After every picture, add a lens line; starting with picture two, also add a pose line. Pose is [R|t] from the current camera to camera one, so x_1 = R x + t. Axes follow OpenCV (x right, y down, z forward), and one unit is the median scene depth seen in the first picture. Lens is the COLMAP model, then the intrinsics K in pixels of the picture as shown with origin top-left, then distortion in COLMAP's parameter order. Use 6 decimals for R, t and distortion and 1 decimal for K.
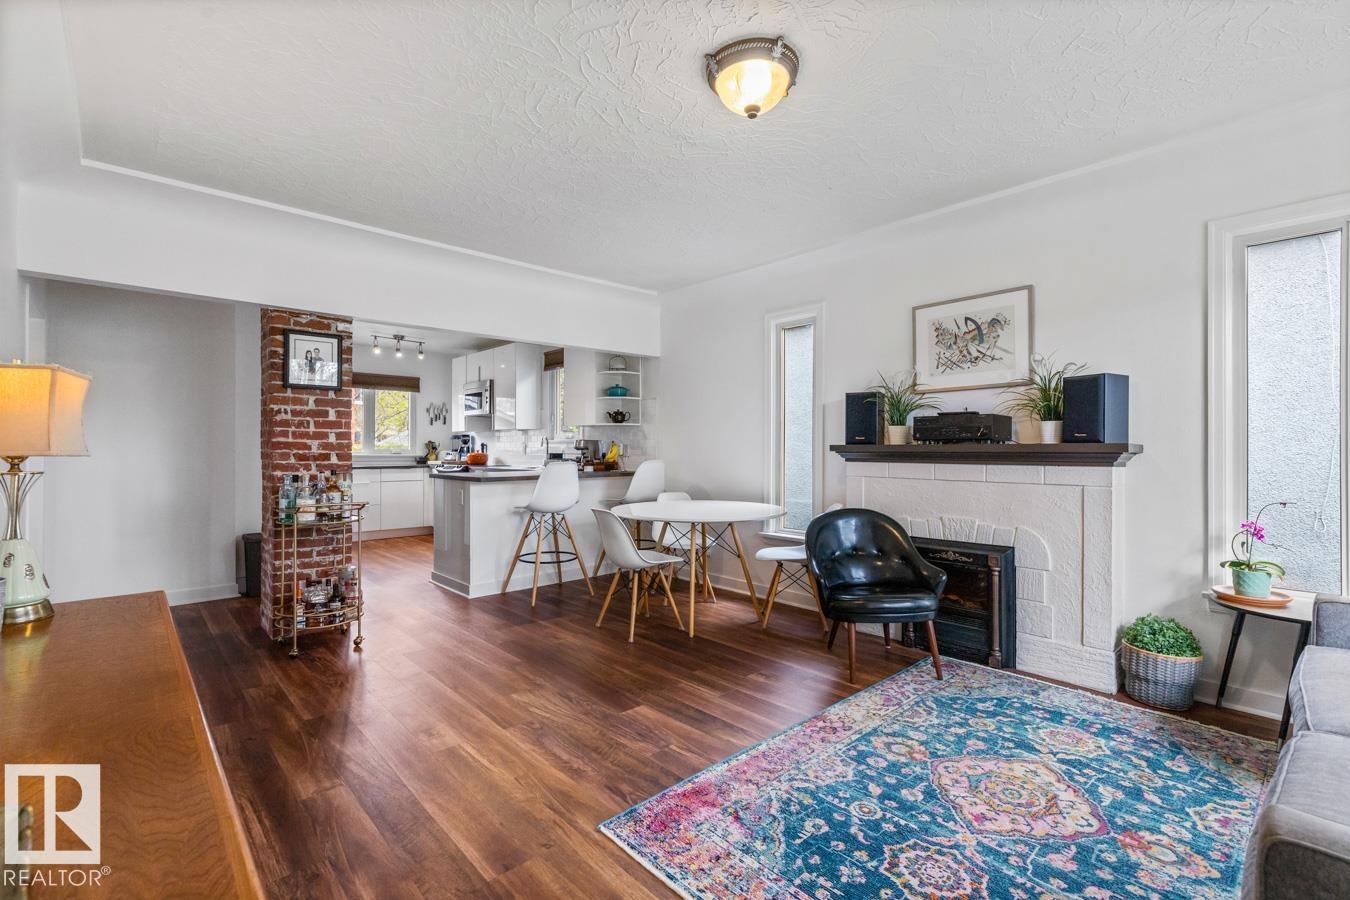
lens RADIAL K [[621.2, 0, 672.5], [0, 621.2, 446.6], [0, 0, 1]] dist [-0.001345, -0.000063]
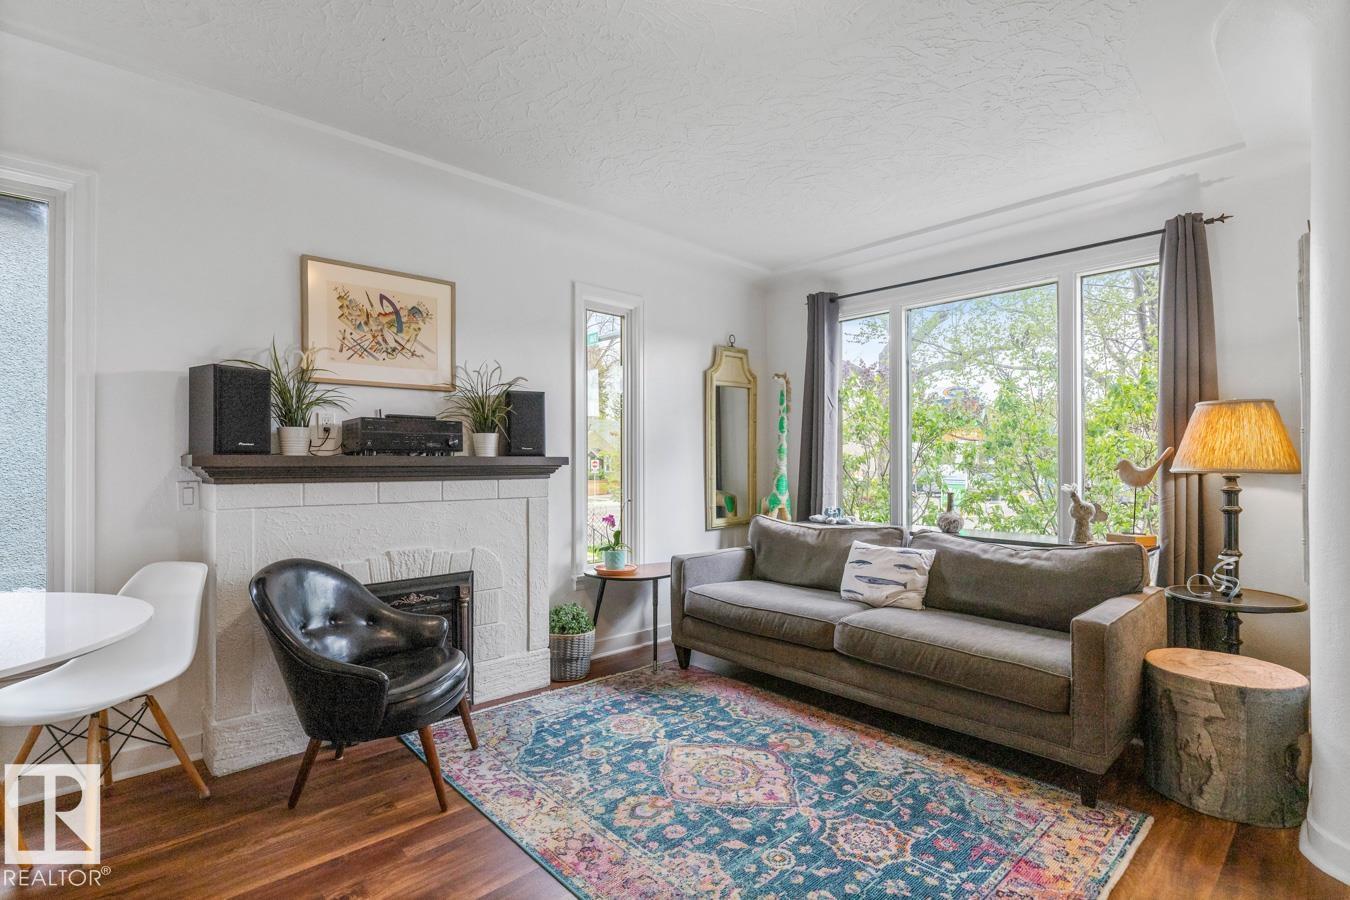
lens RADIAL K [[644.8, 0, 672.9], [0, 644.8, 459.3], [0, 0, 1]] dist [0.003103, 0.000275]
pose [[-0.018975, 0.001335, 0.999819, -0.498602], [-0.003323, 0.999993, -0.001398, 0.000063], [-0.999814, -0.003349, -0.018970, 0.920929]]
